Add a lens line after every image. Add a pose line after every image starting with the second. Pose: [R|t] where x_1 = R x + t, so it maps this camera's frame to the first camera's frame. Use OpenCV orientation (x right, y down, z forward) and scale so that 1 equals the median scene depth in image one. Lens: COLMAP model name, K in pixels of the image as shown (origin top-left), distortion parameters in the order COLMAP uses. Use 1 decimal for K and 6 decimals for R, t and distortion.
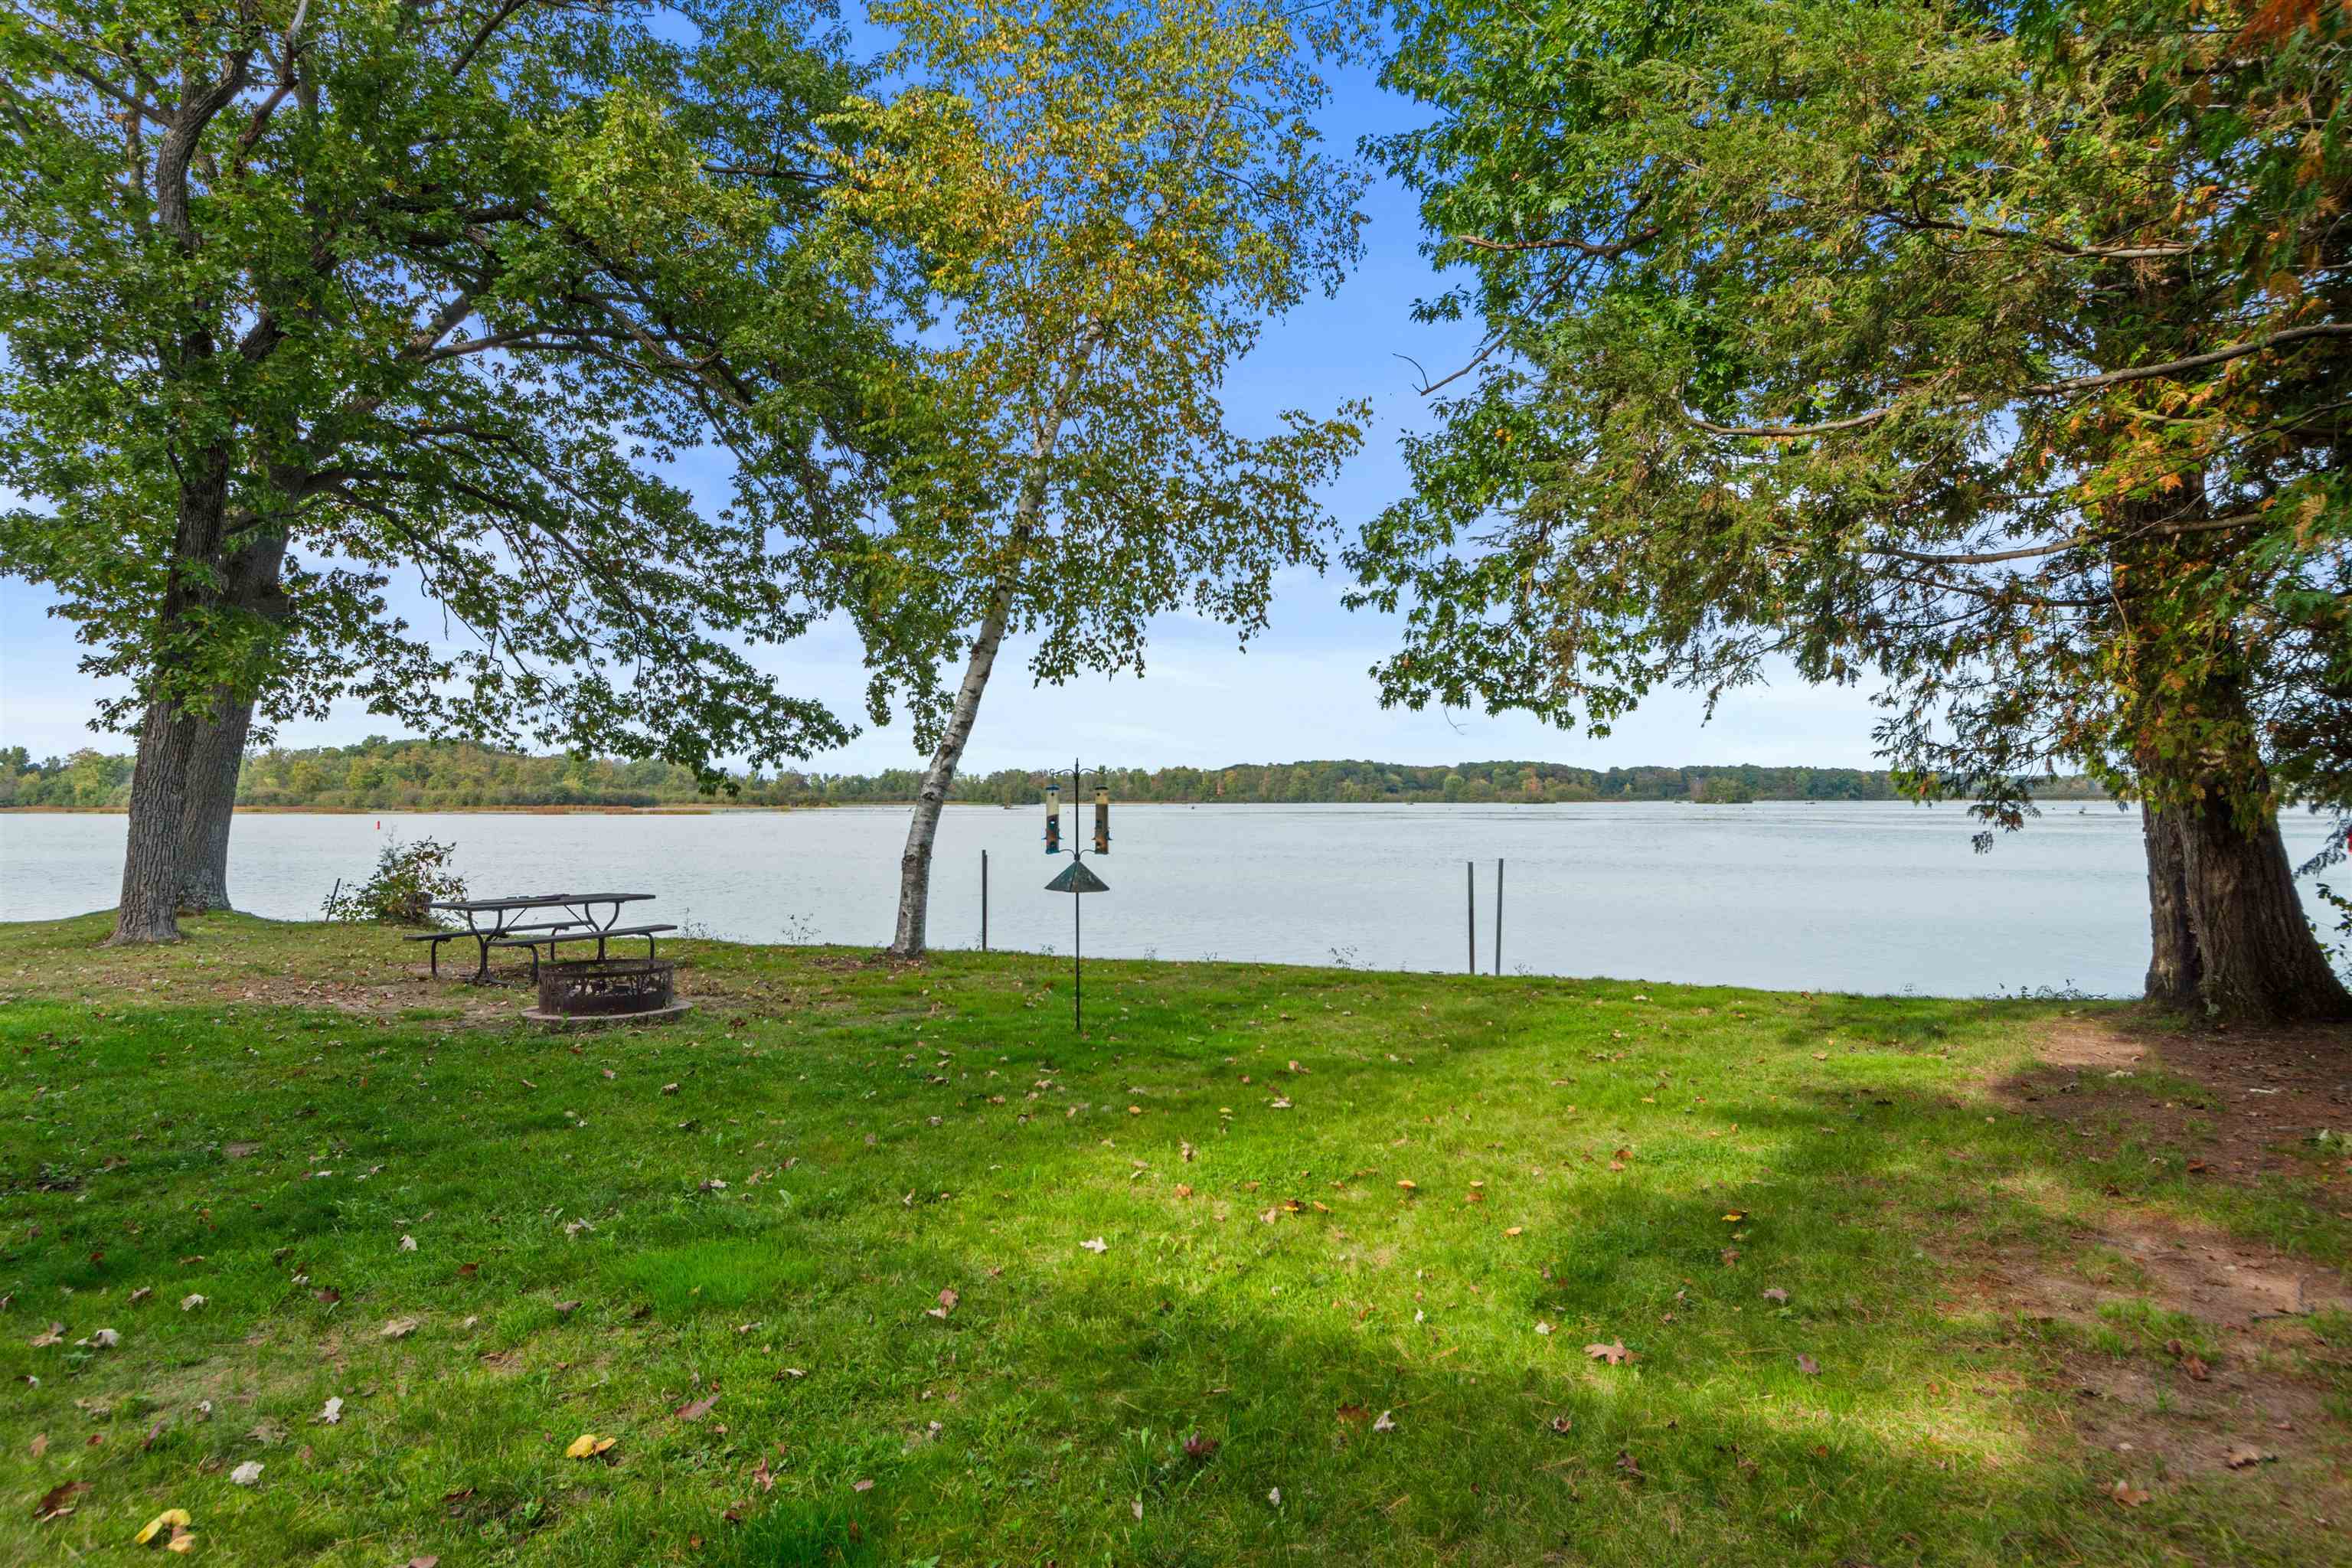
lens RADIAL K [[1380.9, 0, 1173.0], [0, 1380.9, 788.1], [0, 0, 1]] dist [0.000759, 0.000128]
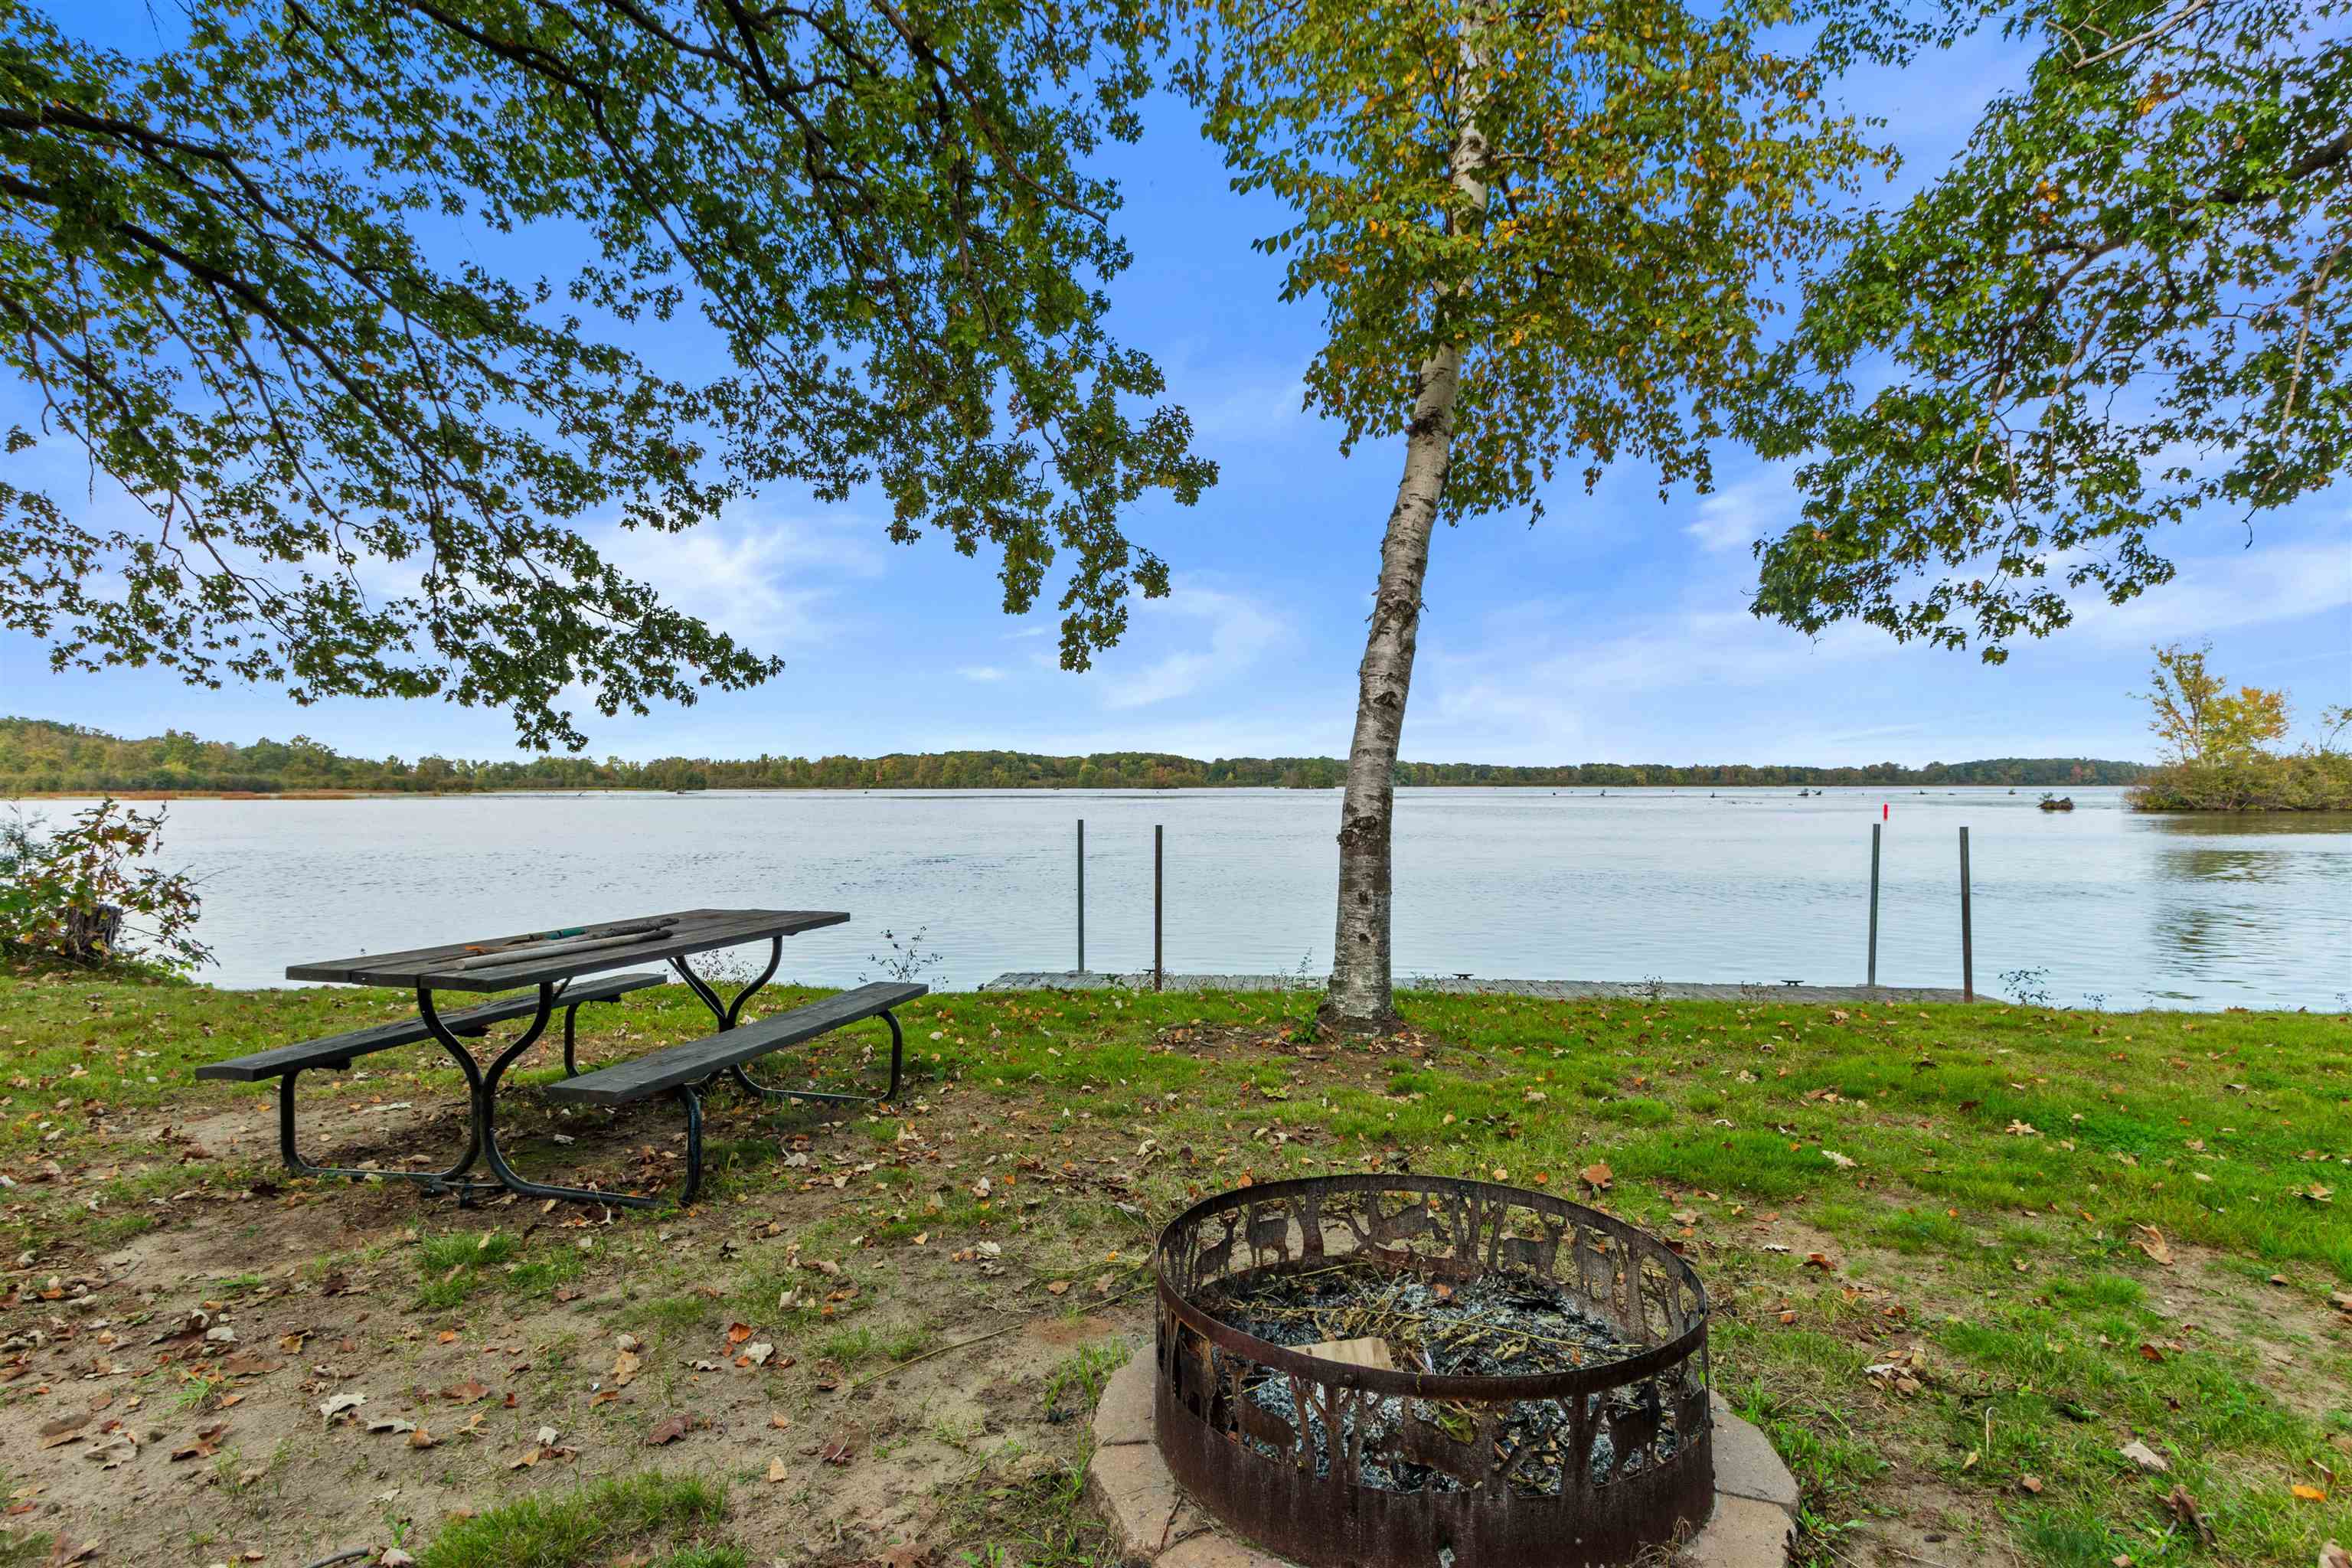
lens RADIAL K [[1180.9, 0, 1172.8], [0, 1180.9, 790.7], [0, 0, 1]] dist [-0.010266, -0.000578]
pose [[0.954486, -0.000884, 0.298253, -0.192727], [-0.002304, 0.999944, 0.010338, 0.017849], [-0.298245, -0.010555, 0.954431, 0.307025]]
